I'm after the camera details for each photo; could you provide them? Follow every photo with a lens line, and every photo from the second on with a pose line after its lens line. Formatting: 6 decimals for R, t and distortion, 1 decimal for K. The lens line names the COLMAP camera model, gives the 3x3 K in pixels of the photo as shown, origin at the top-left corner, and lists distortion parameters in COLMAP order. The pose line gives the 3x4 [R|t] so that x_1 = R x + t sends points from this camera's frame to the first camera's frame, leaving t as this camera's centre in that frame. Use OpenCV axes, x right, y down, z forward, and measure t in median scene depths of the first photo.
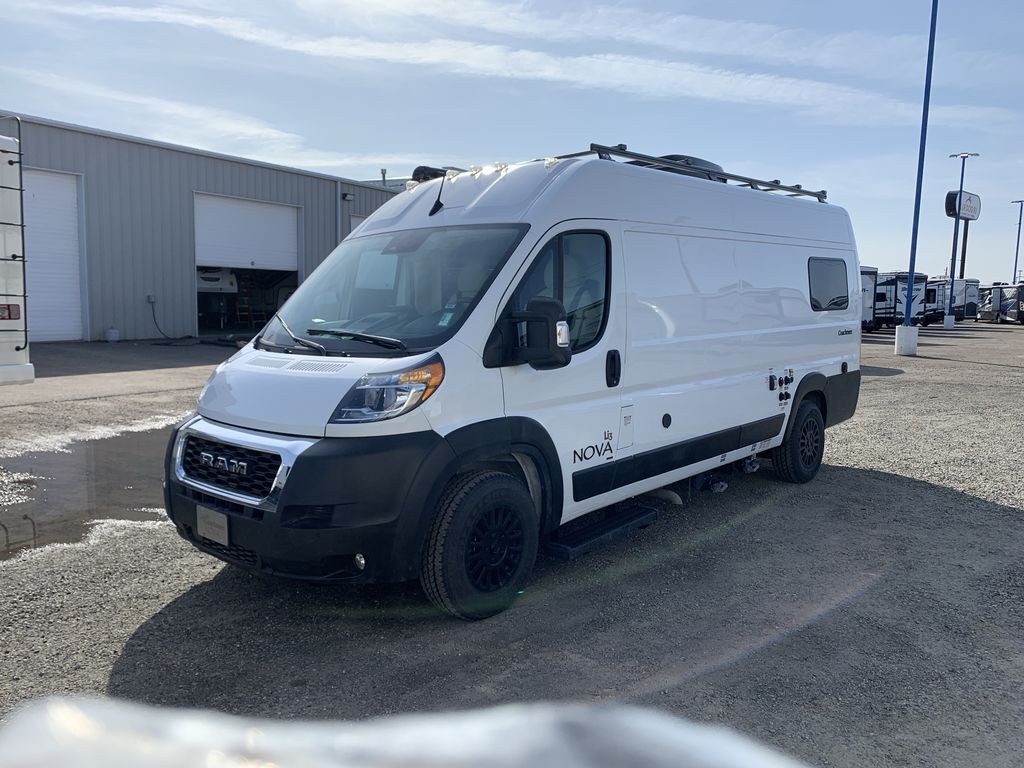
lens RADIAL K [[794.5, 0, 509.8], [0, 794.5, 401.1], [0, 0, 1]] dist [0.009982, 0.001088]
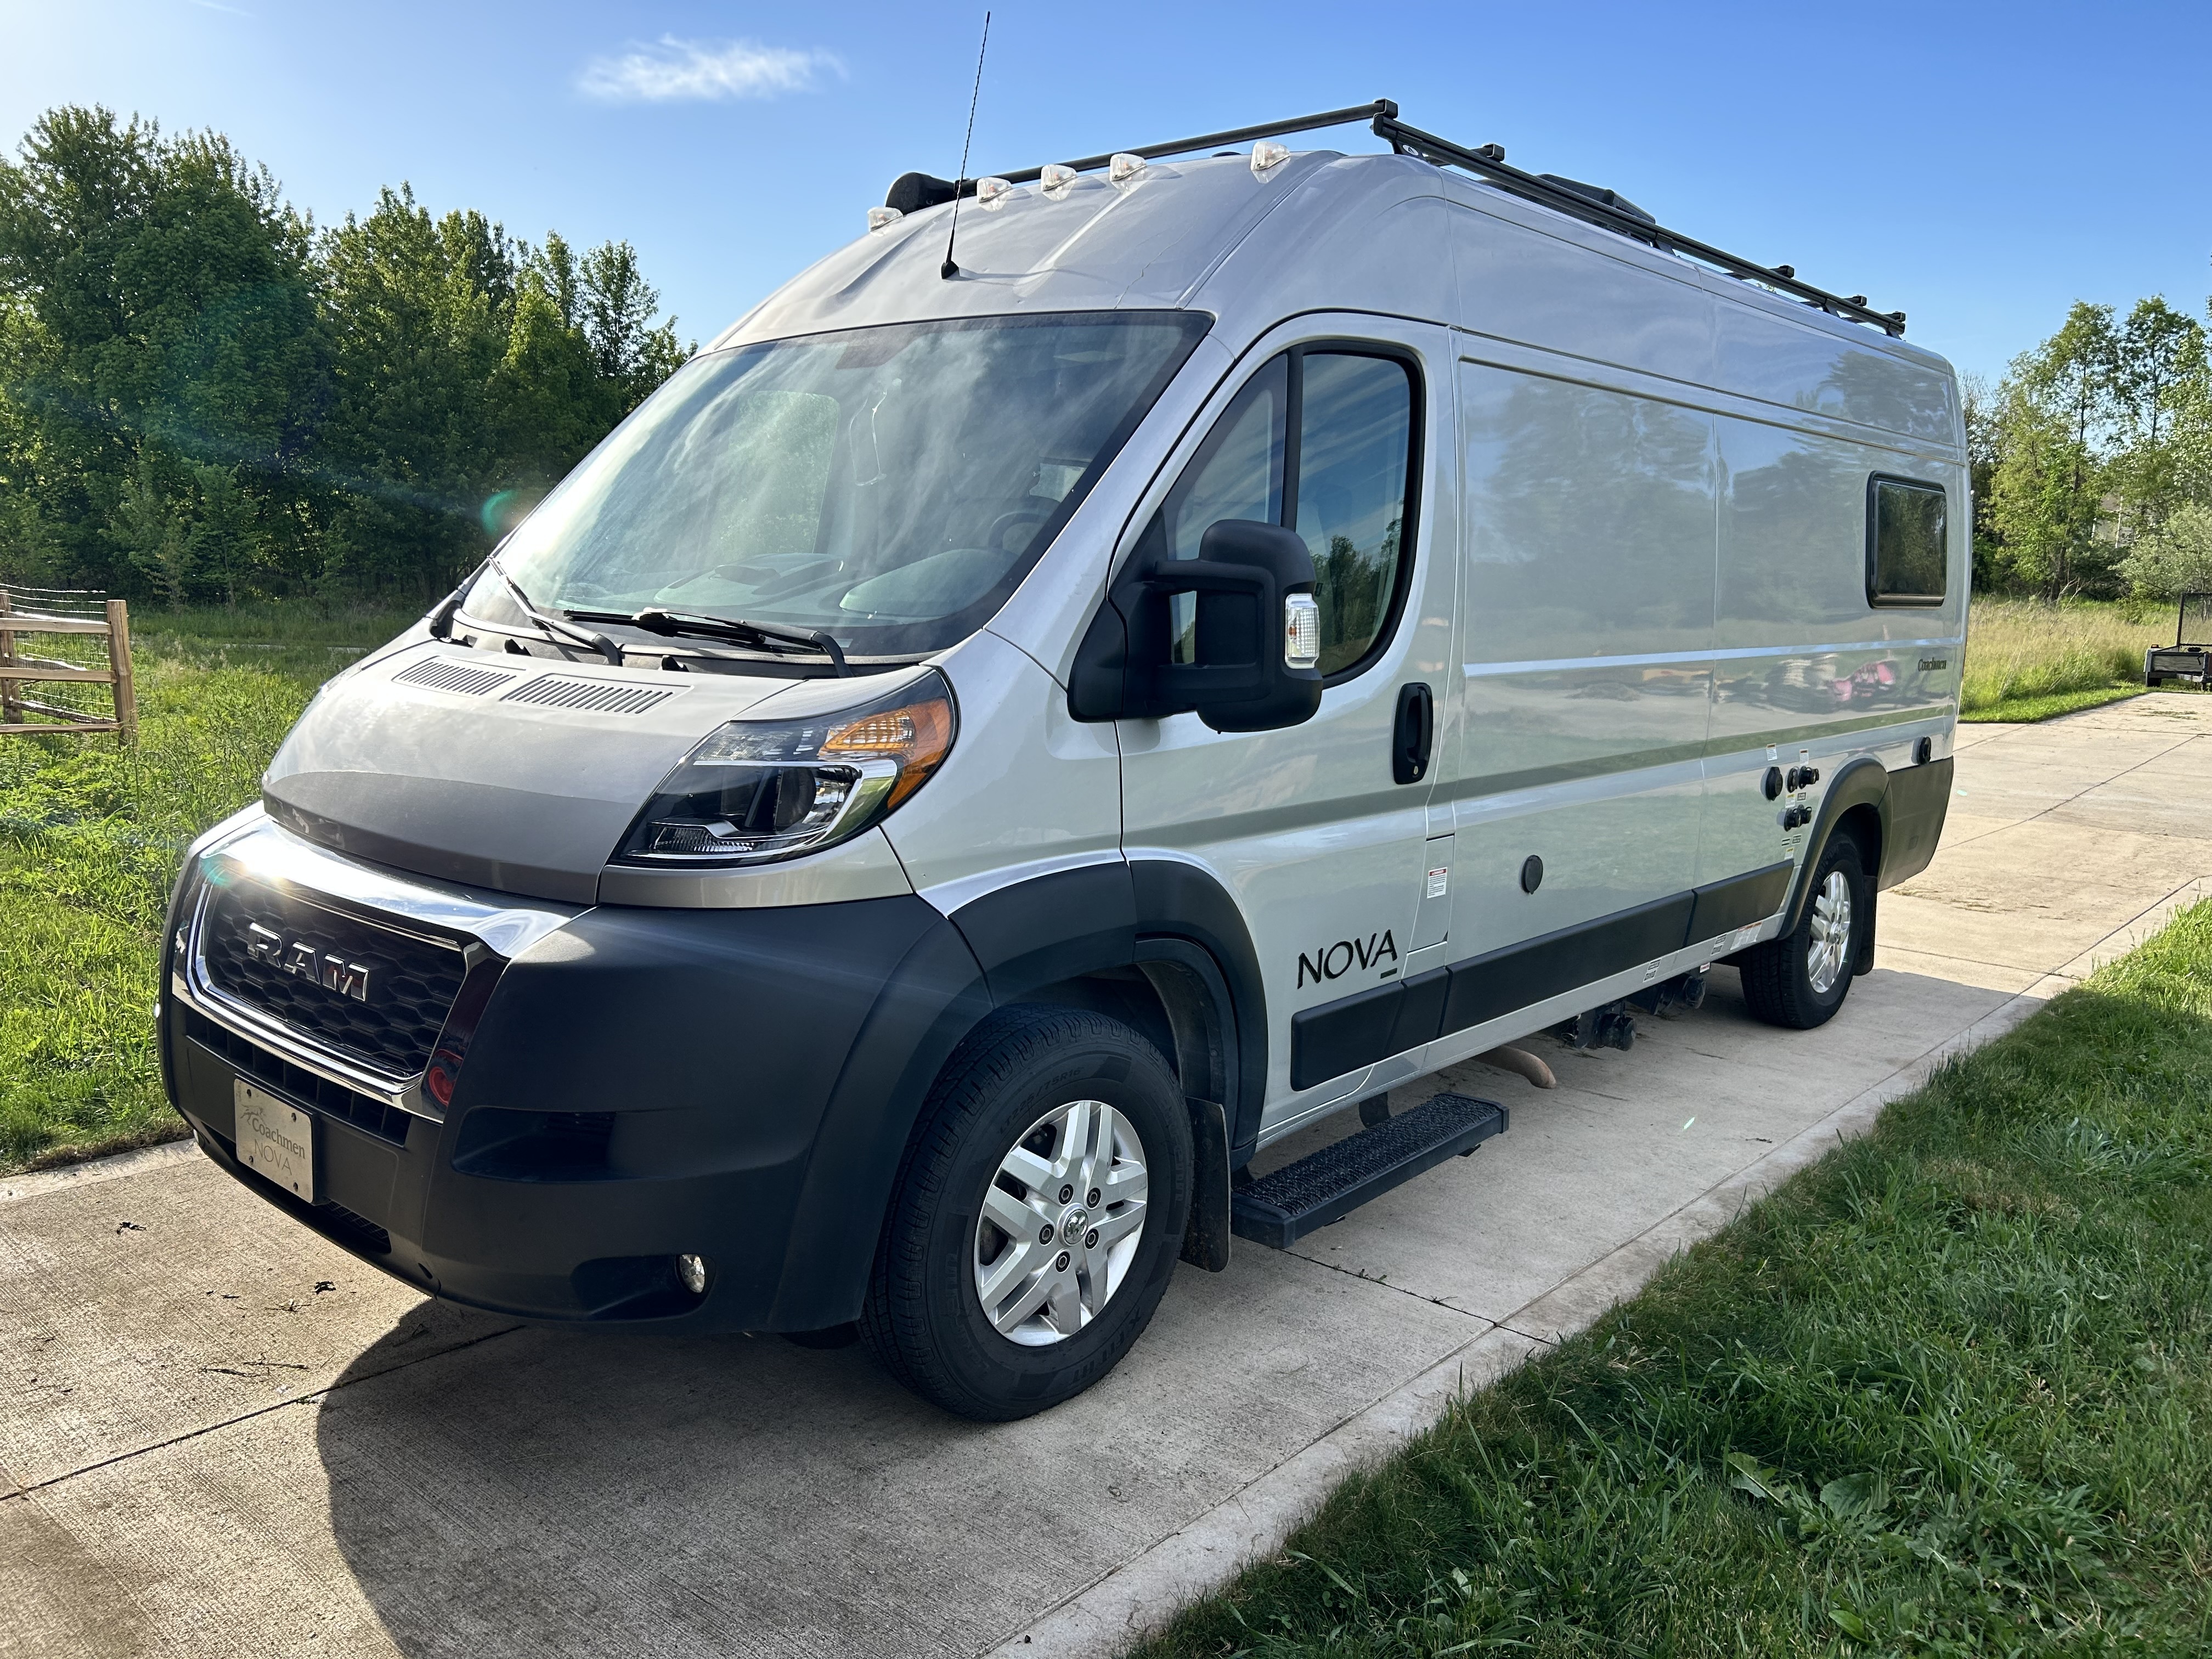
lens RADIAL K [[1666.9, 0, 1105.5], [0, 1666.9, 865.2], [0, 0, 1]] dist [-0.001222, -0.000755]
pose [[0.998987, 0.041521, 0.017345, -0.023774], [-0.042349, 0.997829, 0.050445, -0.013512], [-0.015212, -0.051129, 0.998576, 0.236096]]
